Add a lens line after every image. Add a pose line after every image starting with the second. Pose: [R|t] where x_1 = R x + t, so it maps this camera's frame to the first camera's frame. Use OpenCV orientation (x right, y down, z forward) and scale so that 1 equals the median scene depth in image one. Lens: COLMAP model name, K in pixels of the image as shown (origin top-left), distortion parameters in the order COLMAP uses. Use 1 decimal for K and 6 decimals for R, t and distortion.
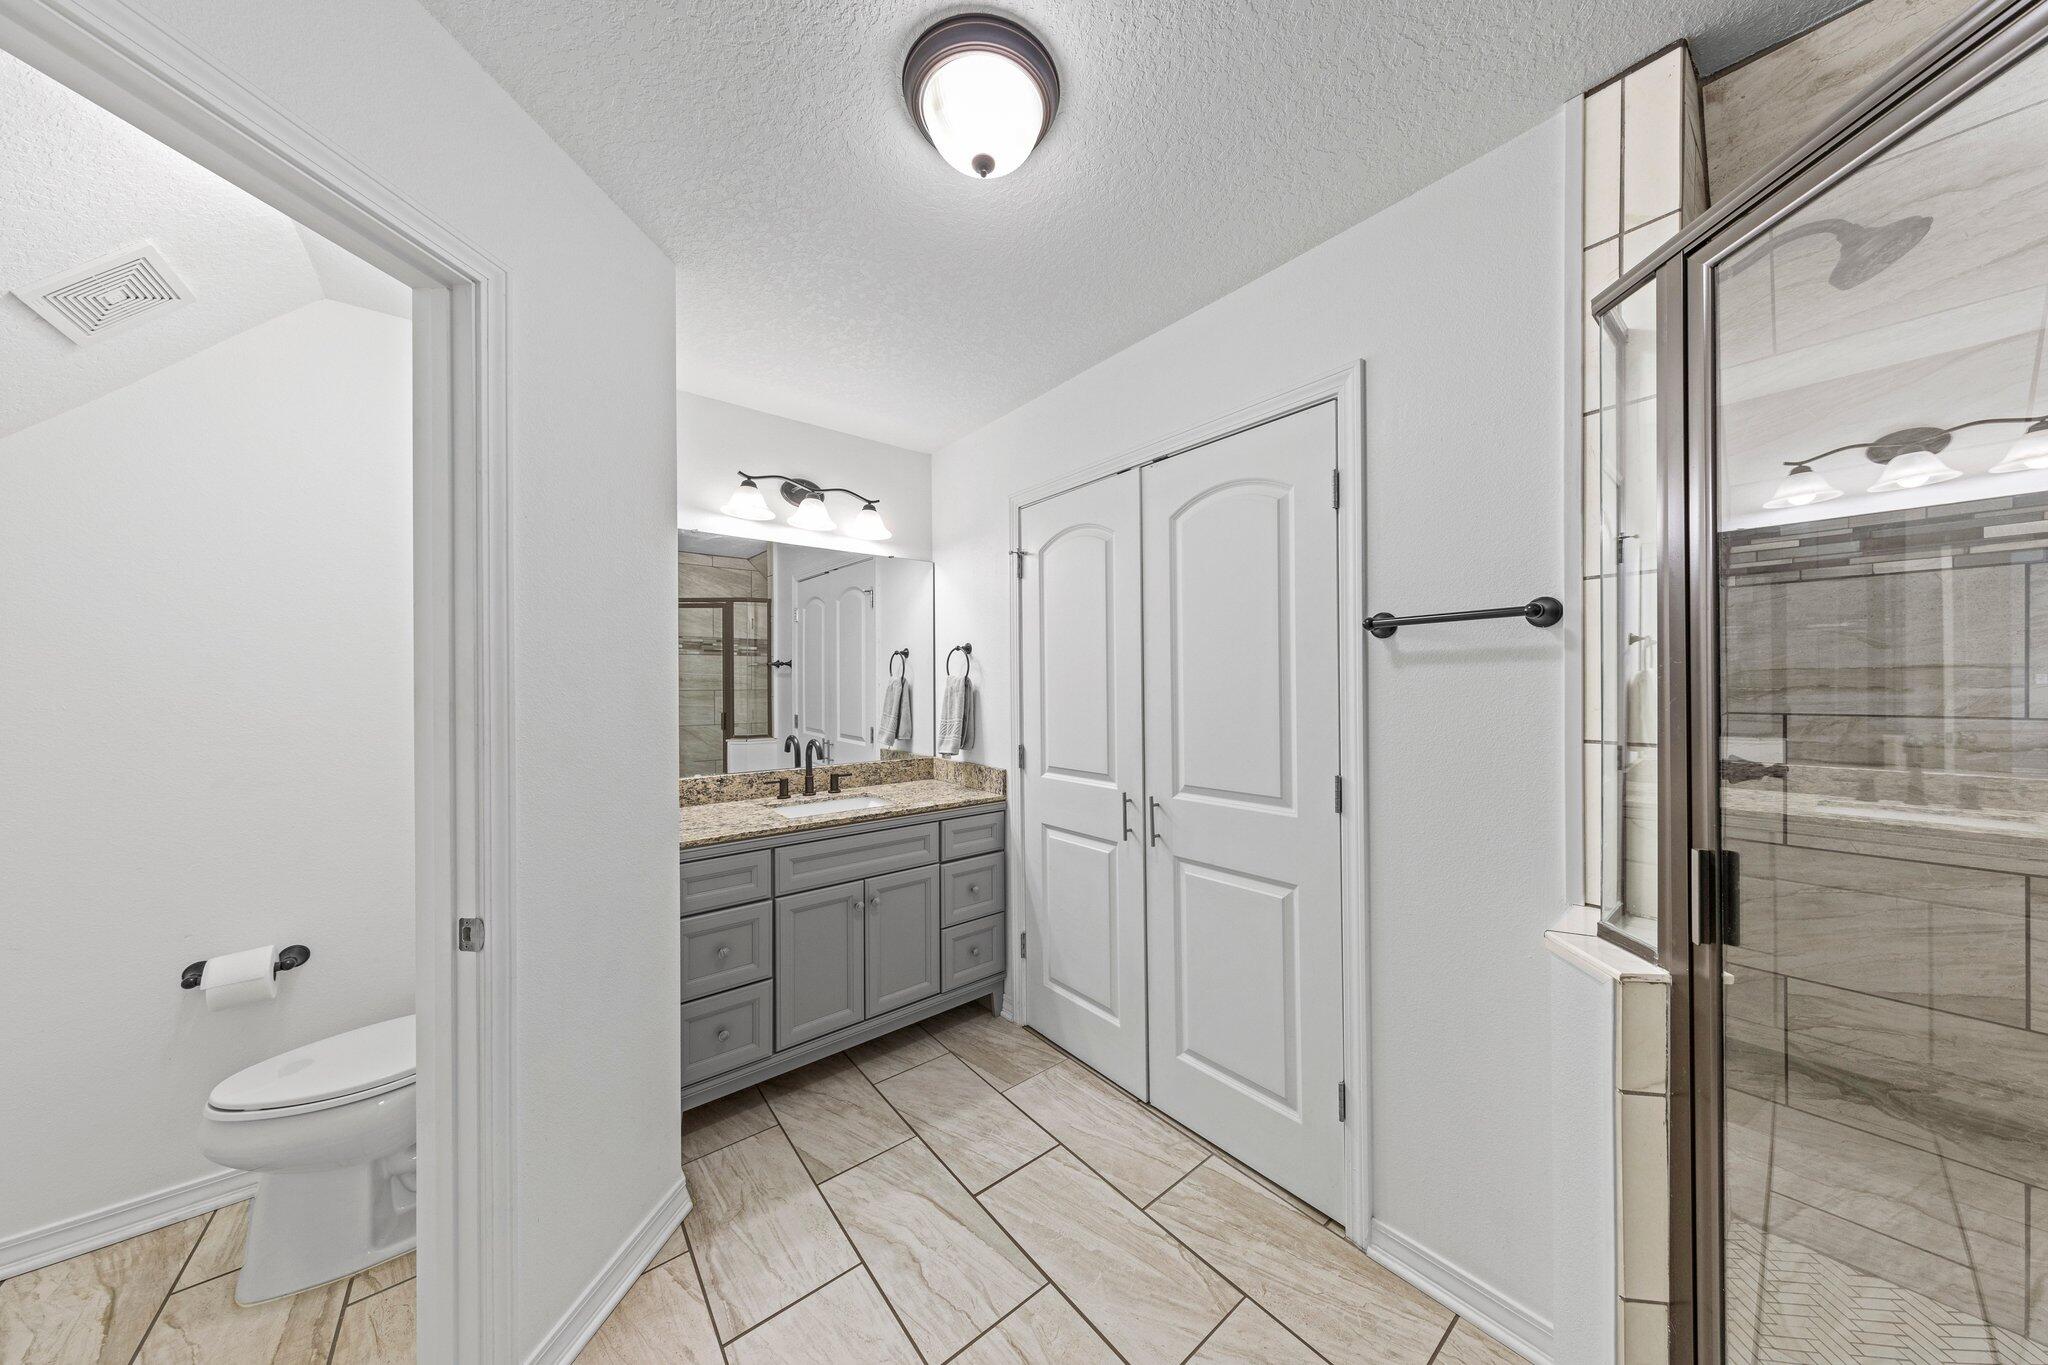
lens RADIAL K [[646.6, 0, 1025.0], [0, 646.6, 691.5], [0, 0, 1]] dist [0.002524, -0.000290]
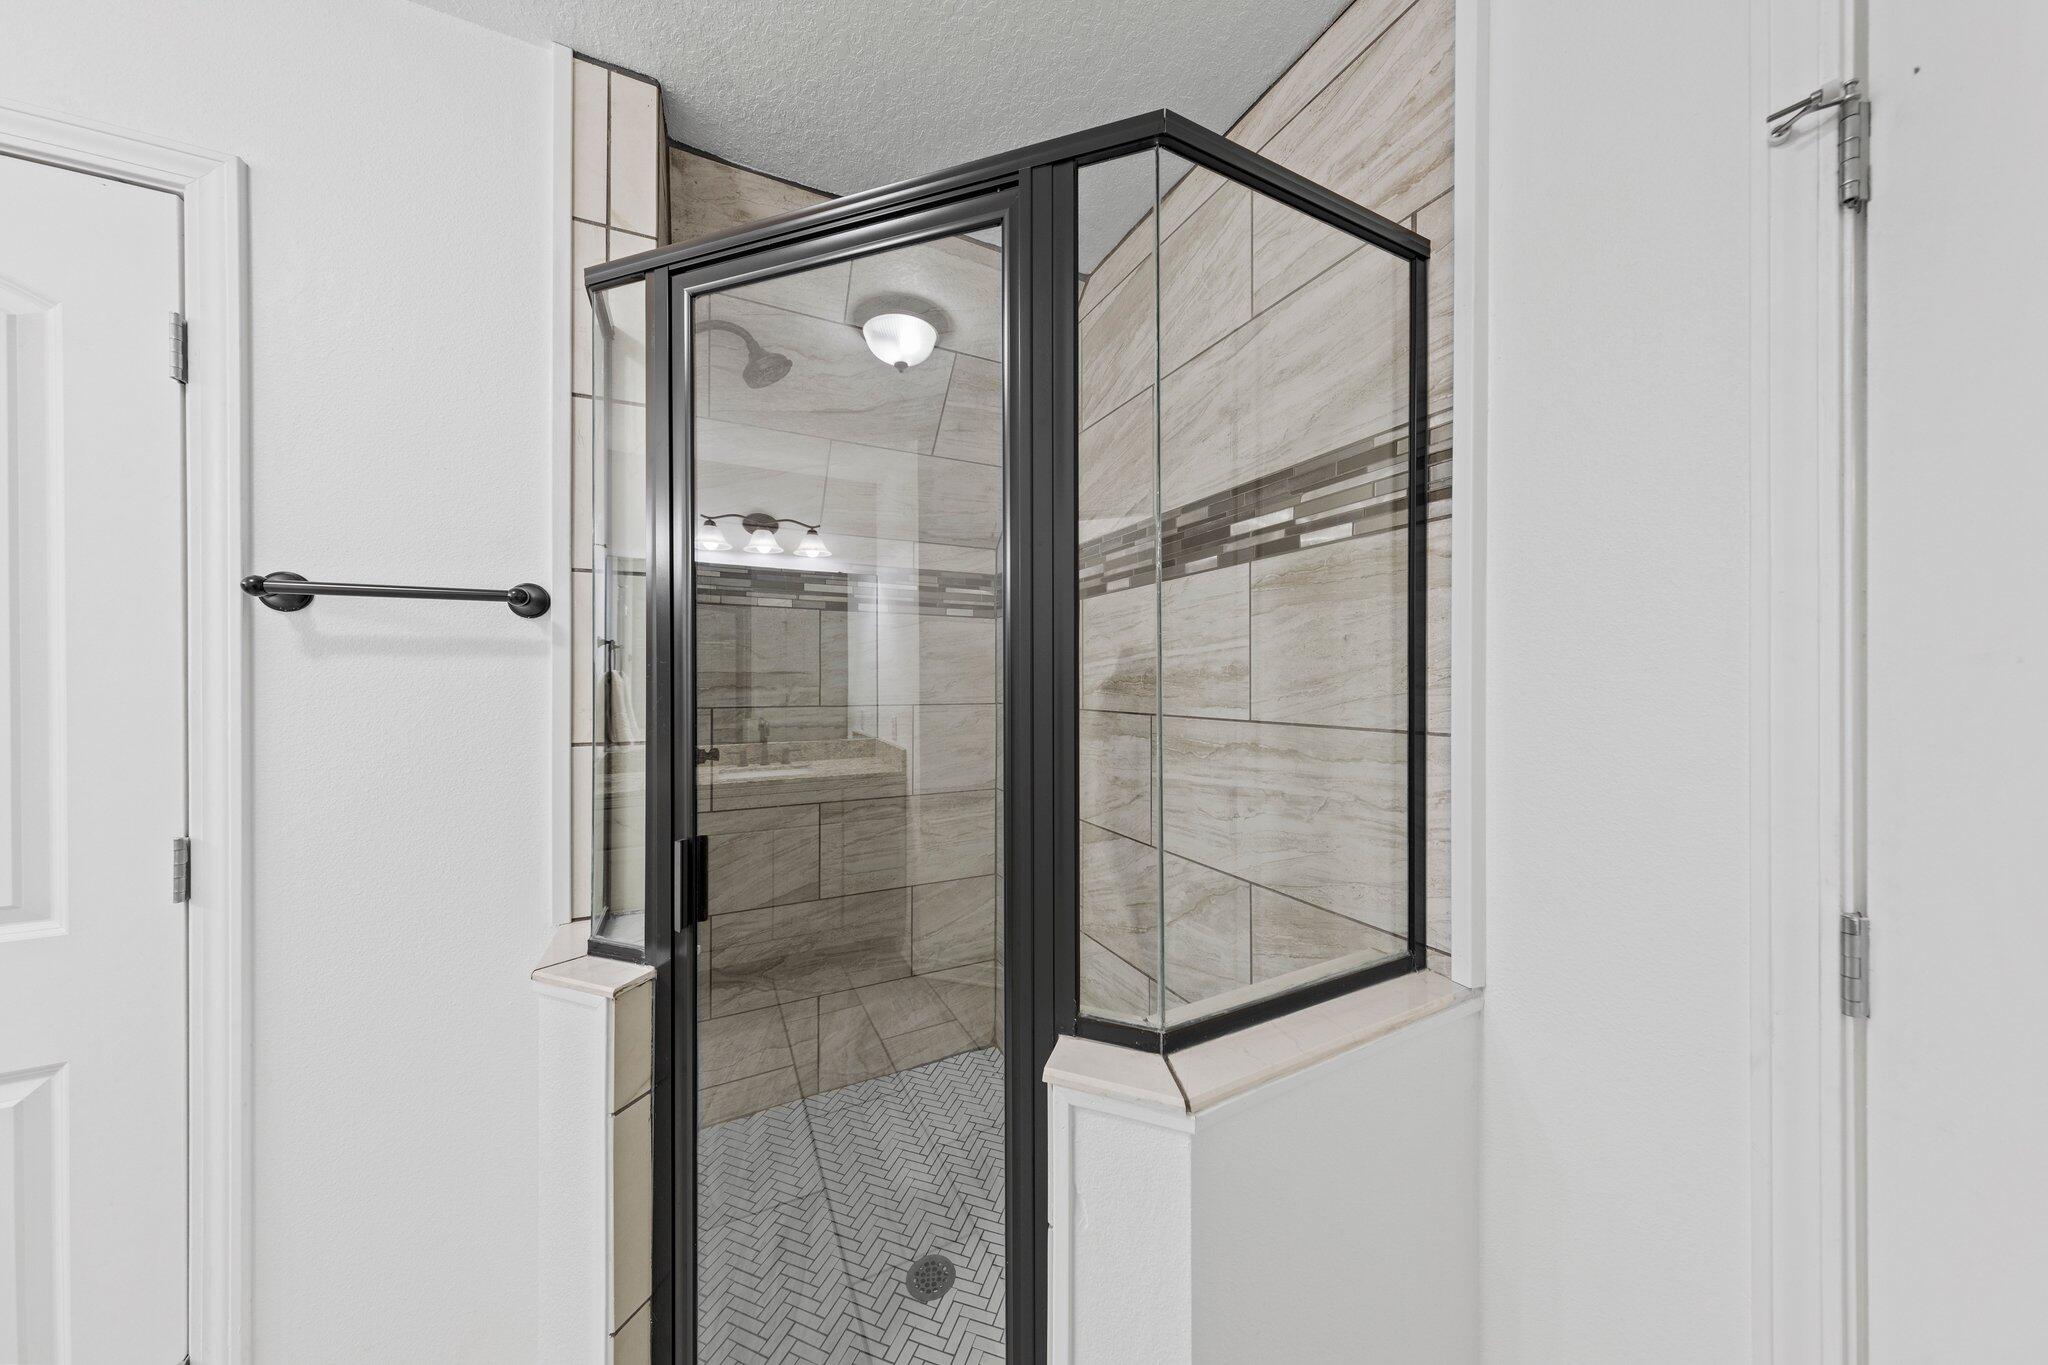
lens RADIAL K [[646.6, 0, 1027.6], [0, 646.6, 675.8], [0, 0, 1]] dist [0.002524, -0.000290]
pose [[0.218319, 0.015160, 0.975760, 0.104620], [0.010095, 0.999791, -0.017792, 0.001523], [-0.975825, 0.013735, 0.218120, 0.168609]]
